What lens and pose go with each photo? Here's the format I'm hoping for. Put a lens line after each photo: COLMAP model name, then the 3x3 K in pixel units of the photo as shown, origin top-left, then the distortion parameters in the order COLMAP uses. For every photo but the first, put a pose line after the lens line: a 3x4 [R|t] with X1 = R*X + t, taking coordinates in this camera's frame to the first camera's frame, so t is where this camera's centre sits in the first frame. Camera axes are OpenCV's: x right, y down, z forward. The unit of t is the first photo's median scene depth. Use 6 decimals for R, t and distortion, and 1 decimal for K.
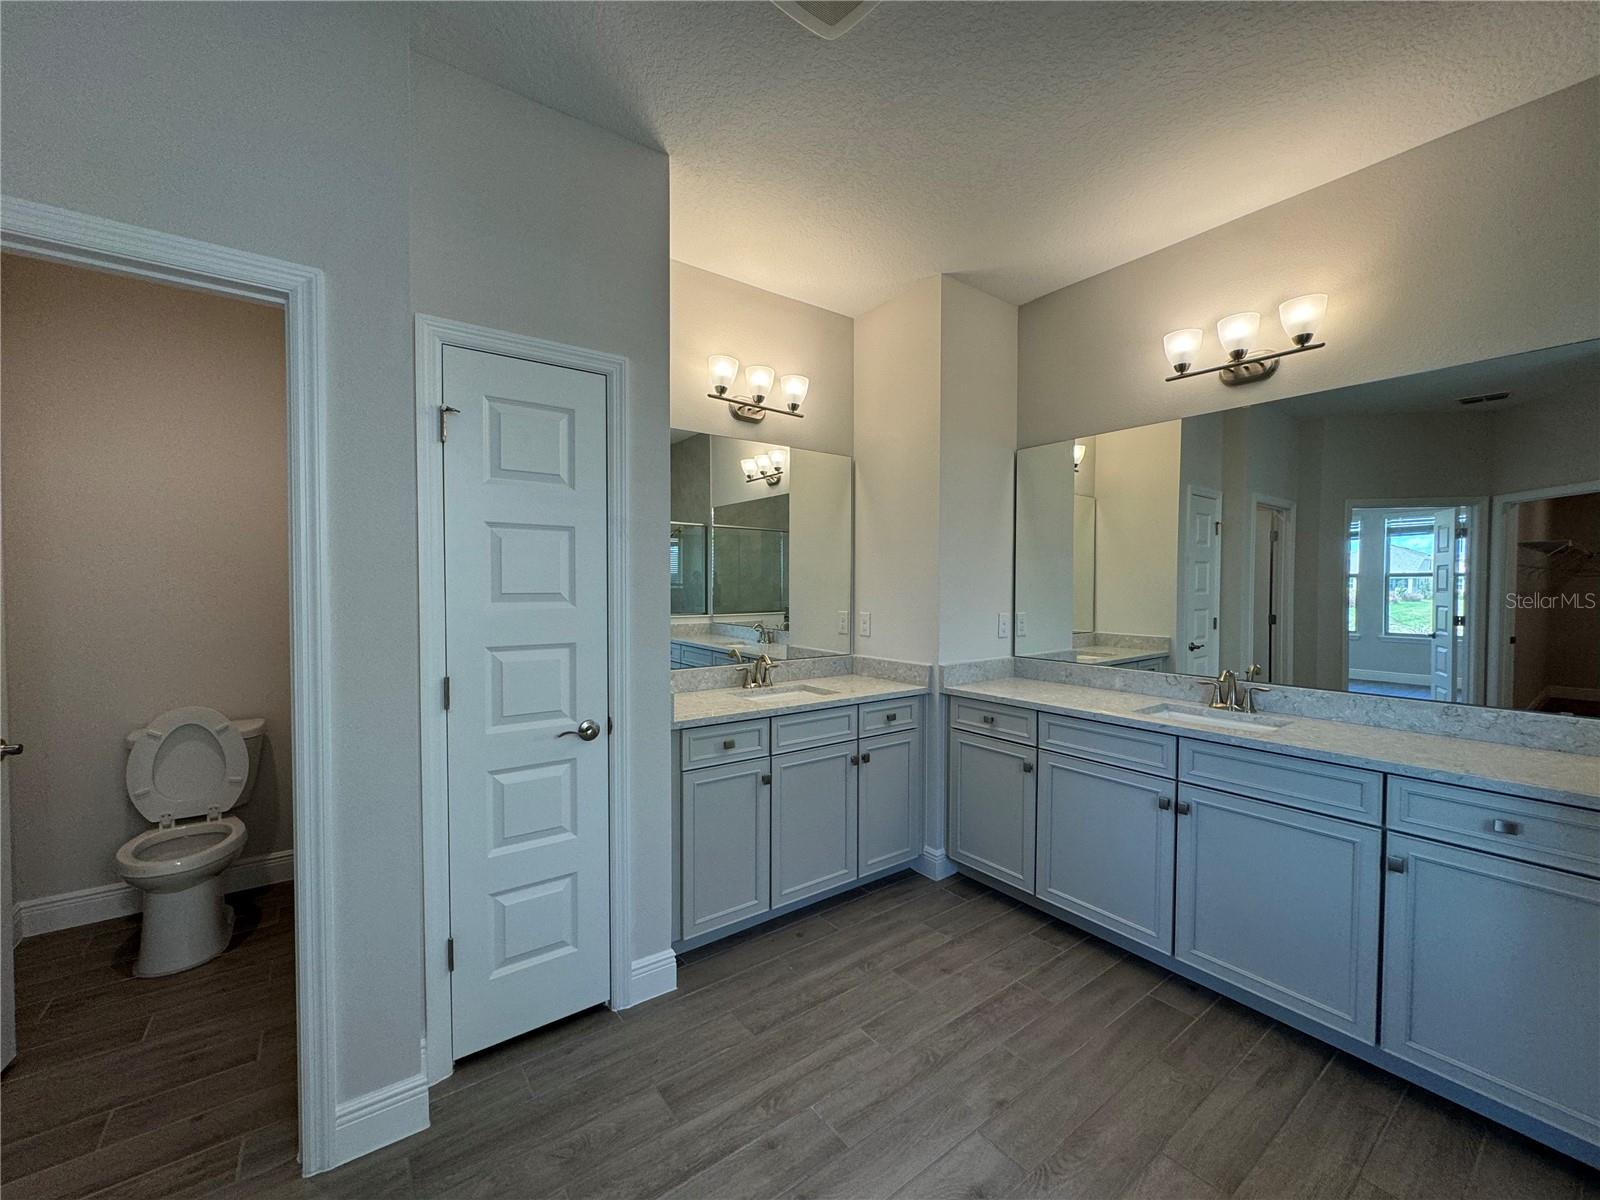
lens RADIAL K [[647.7, 0, 819.7], [0, 647.7, 601.8], [0, 0, 1]] dist [0.025358, -0.000035]
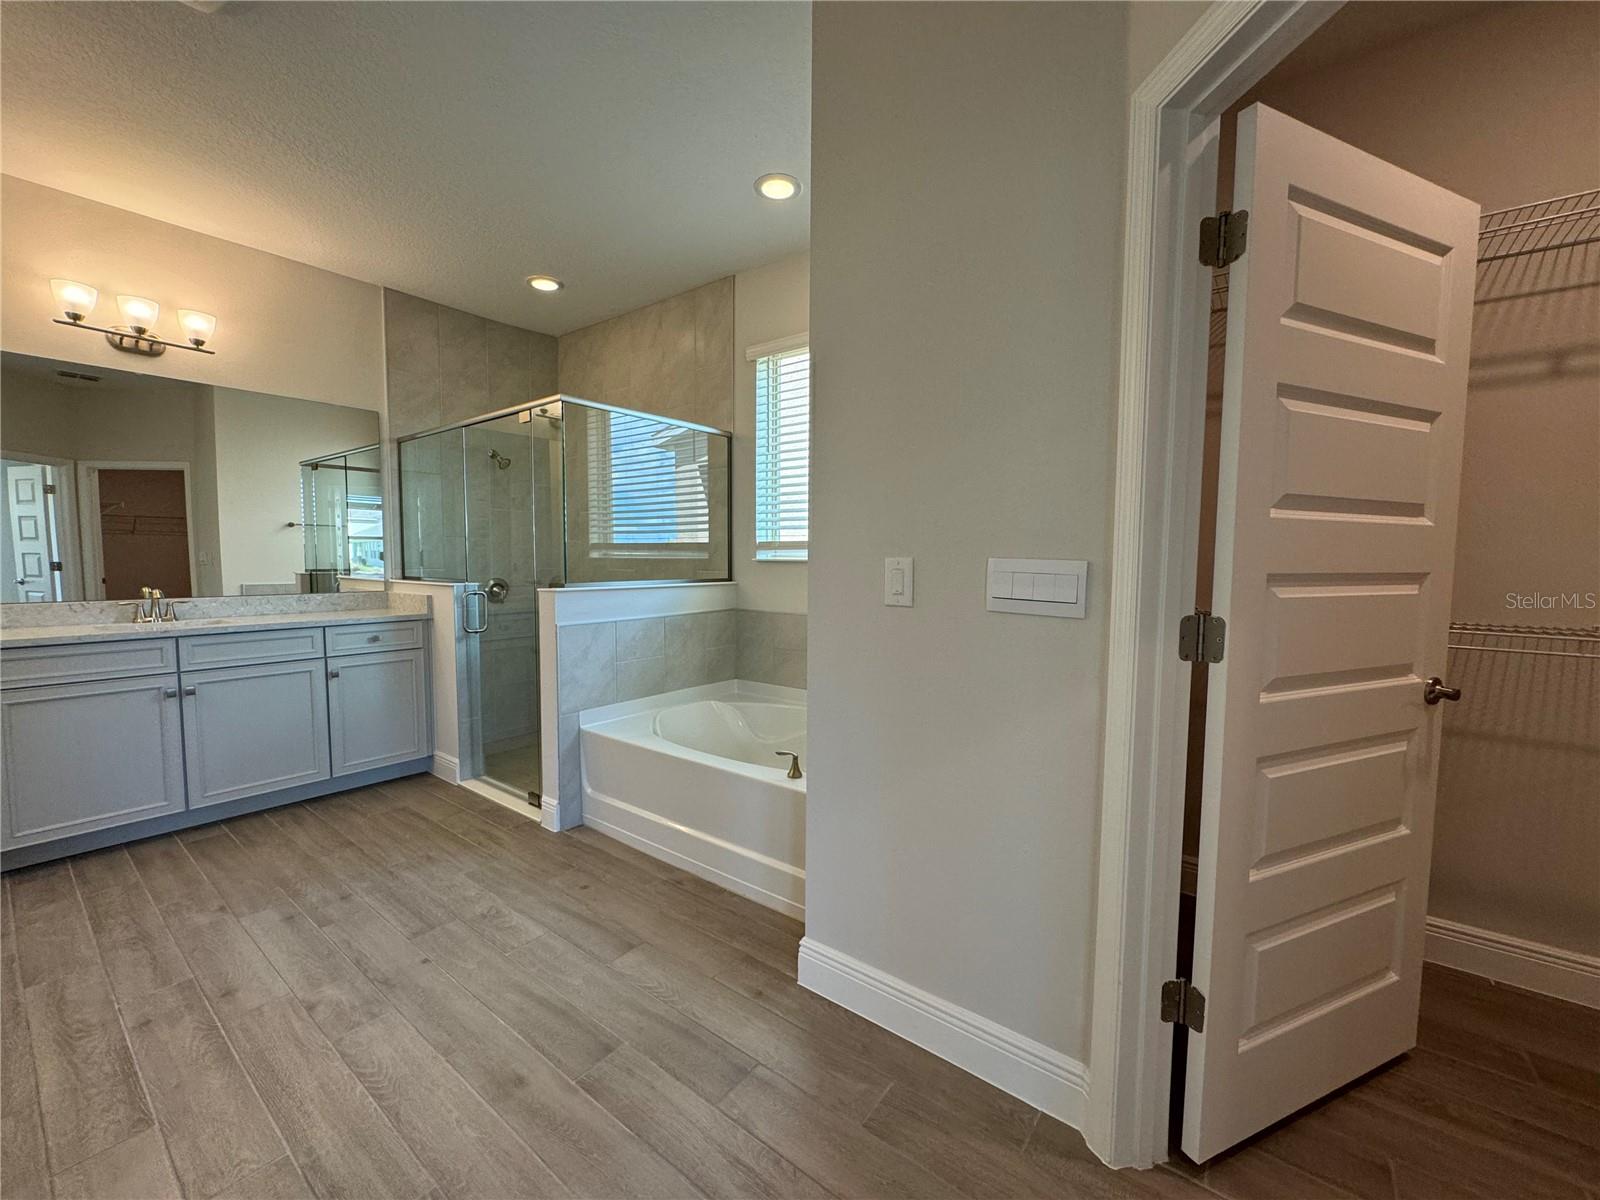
lens RADIAL K [[642.0, 0, 800.0], [0, 642.0, 600.0], [0, 0, 1]] dist [0.000037, -0.000049]
pose [[-0.267036, -0.068225, 0.961268, -1.100448], [0.019868, 0.996889, 0.076273, 0.071109], [-0.963482, 0.039466, -0.264850, 0.191169]]
